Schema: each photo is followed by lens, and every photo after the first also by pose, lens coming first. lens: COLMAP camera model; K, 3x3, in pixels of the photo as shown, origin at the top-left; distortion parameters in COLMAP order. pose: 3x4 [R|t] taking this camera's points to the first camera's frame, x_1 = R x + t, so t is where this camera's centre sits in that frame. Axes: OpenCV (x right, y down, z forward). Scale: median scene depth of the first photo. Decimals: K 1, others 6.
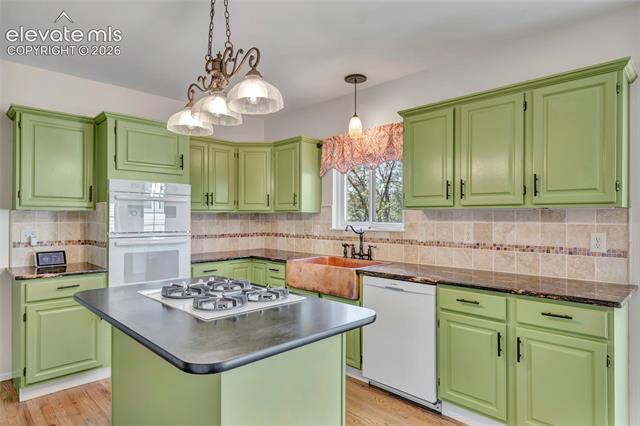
lens RADIAL K [[368.0, 0, 319.5], [0, 368.0, 213.6], [0, 0, 1]] dist [-0.003483, 0.001358]
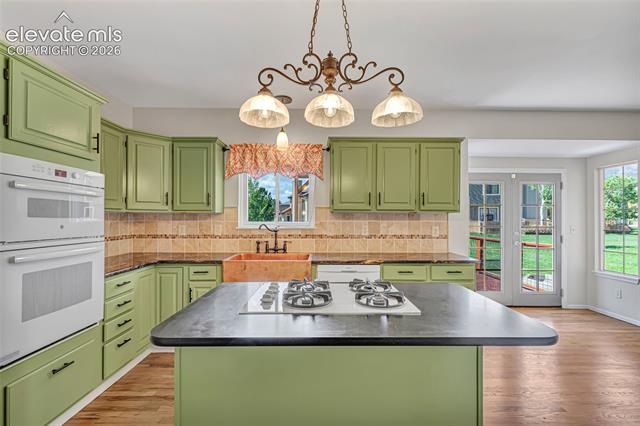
lens RADIAL K [[292.4, 0, 320.2], [0, 292.4, 216.5], [0, 0, 1]] dist [0.009986, -0.004344]
pose [[0.700466, 0.003743, 0.713676, -0.490709], [-0.008872, 0.999955, 0.003462, 0.002117], [-0.713631, -0.008757, 0.700467, 0.264237]]
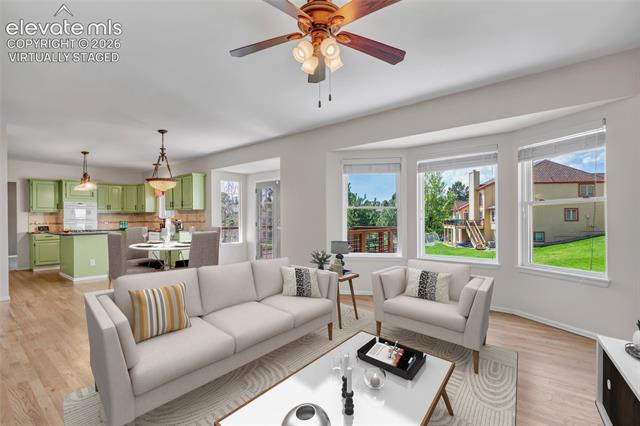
lens RADIAL K [[331.6, 0, 326.4], [0, 331.6, 217.3], [0, 0, 1]] dist [-0.004195, -0.000274]
pose [[0.998094, -0.009666, 0.060954, 1.248052], [0.009095, 0.999912, 0.009640, 0.025092], [-0.061042, -0.009067, 0.998094, -1.619945]]
